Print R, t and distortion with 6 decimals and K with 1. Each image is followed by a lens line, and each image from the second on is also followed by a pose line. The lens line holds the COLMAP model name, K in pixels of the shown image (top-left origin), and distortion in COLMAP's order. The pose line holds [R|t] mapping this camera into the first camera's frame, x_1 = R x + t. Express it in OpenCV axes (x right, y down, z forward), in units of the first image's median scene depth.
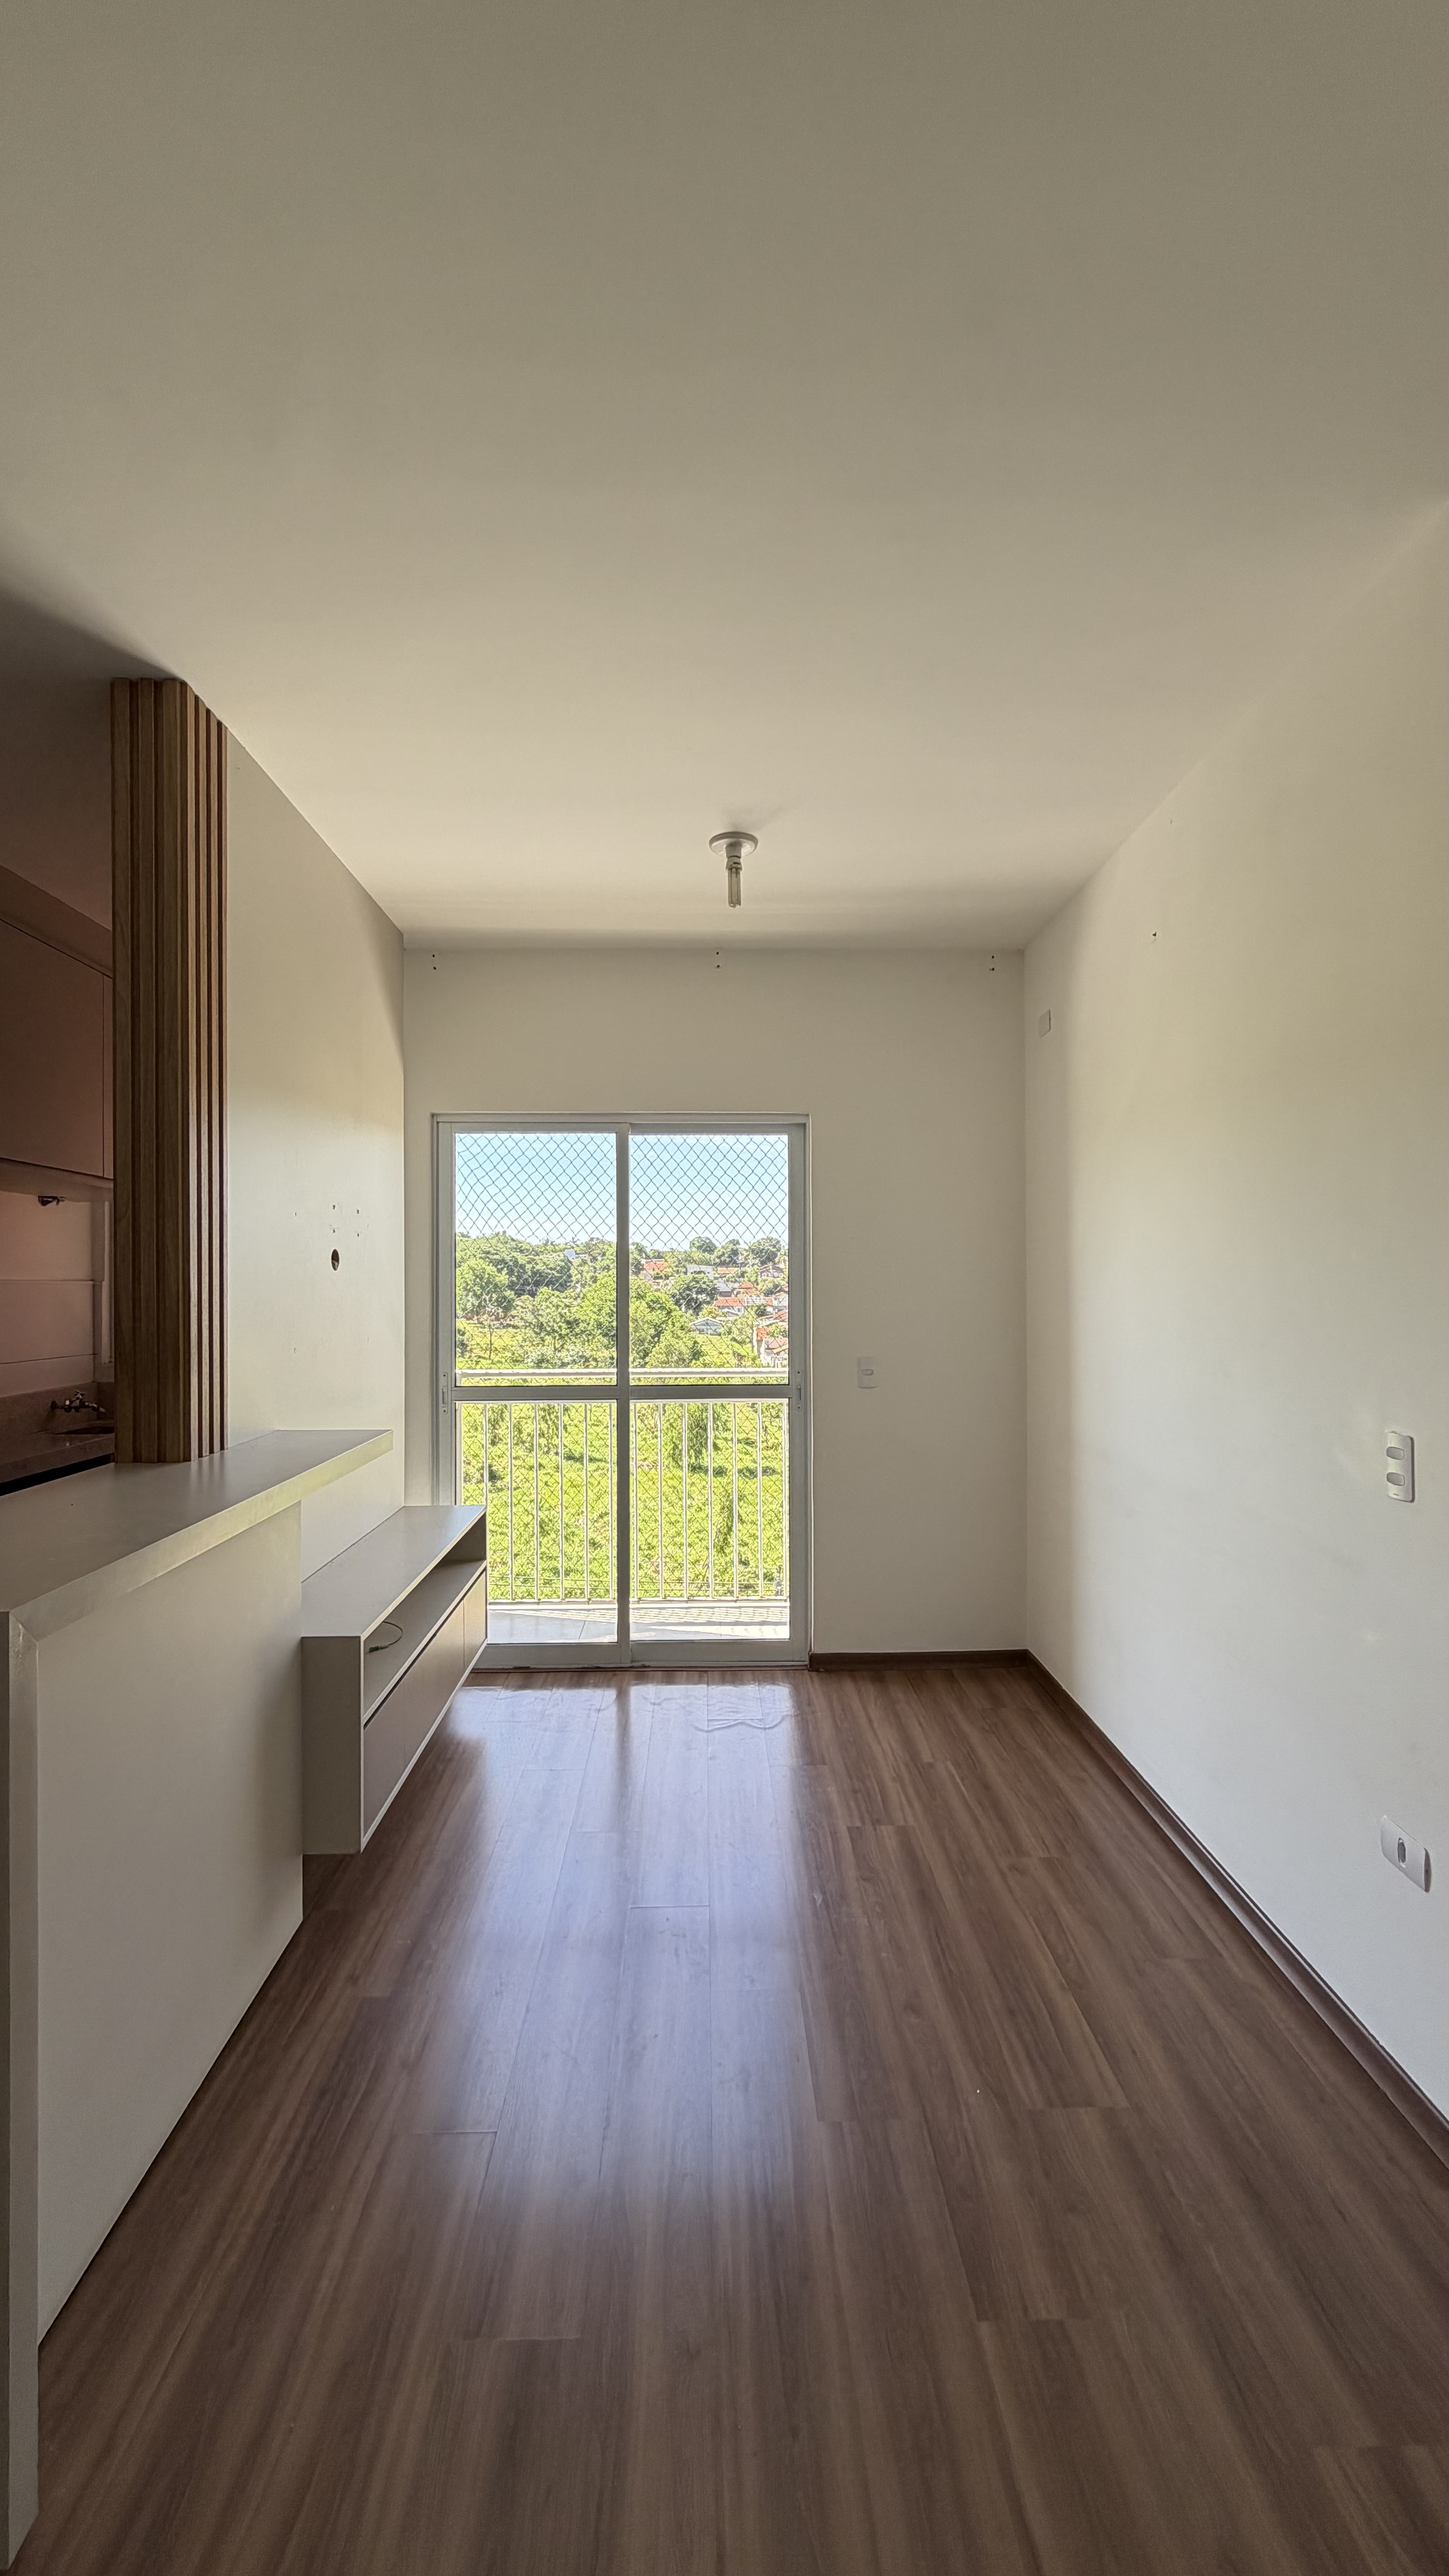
lens RADIAL K [[1035.5, 0, 726.0], [0, 1035.5, 1281.4], [0, 0, 1]] dist [0.000424, 0.000687]
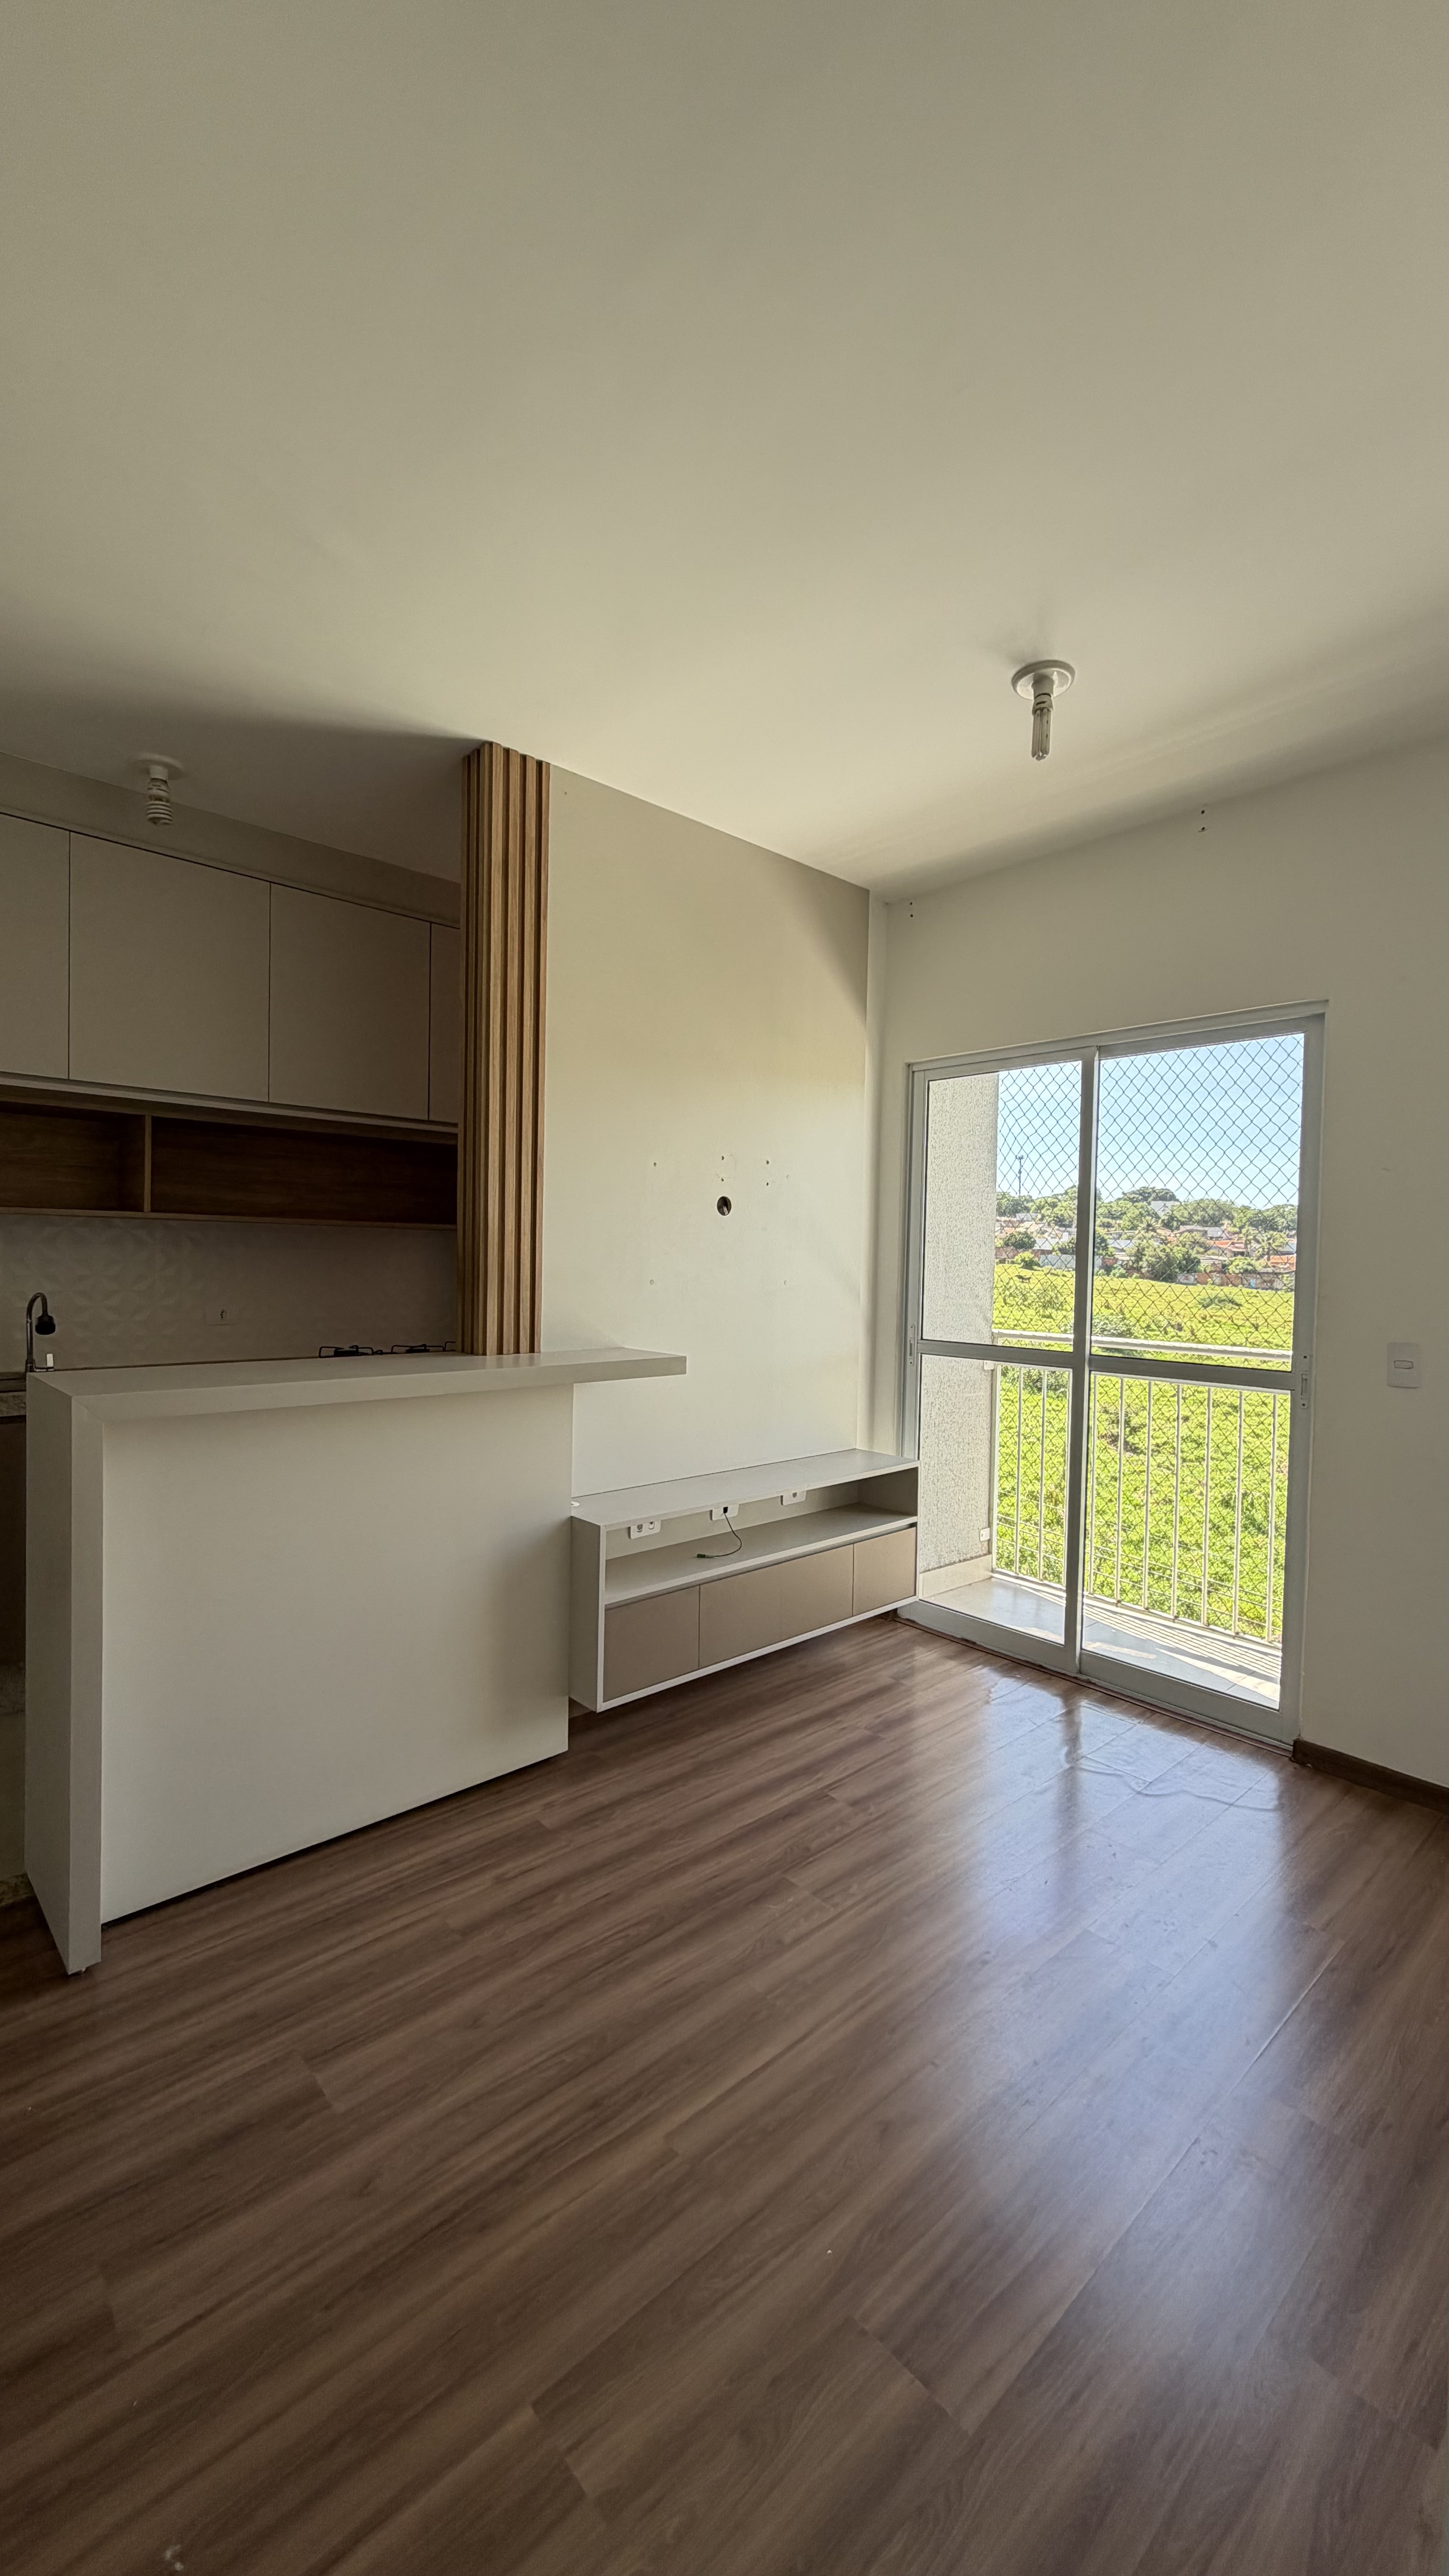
lens RADIAL K [[1035.5, 0, 725.7], [0, 1035.5, 1282.4], [0, 0, 1]] dist [0.000424, 0.000687]
pose [[0.656011, 0.036061, -0.753889, 0.360134], [-0.019431, 0.999334, 0.030893, 0.020988], [0.754501, -0.005617, 0.656275, 0.214418]]
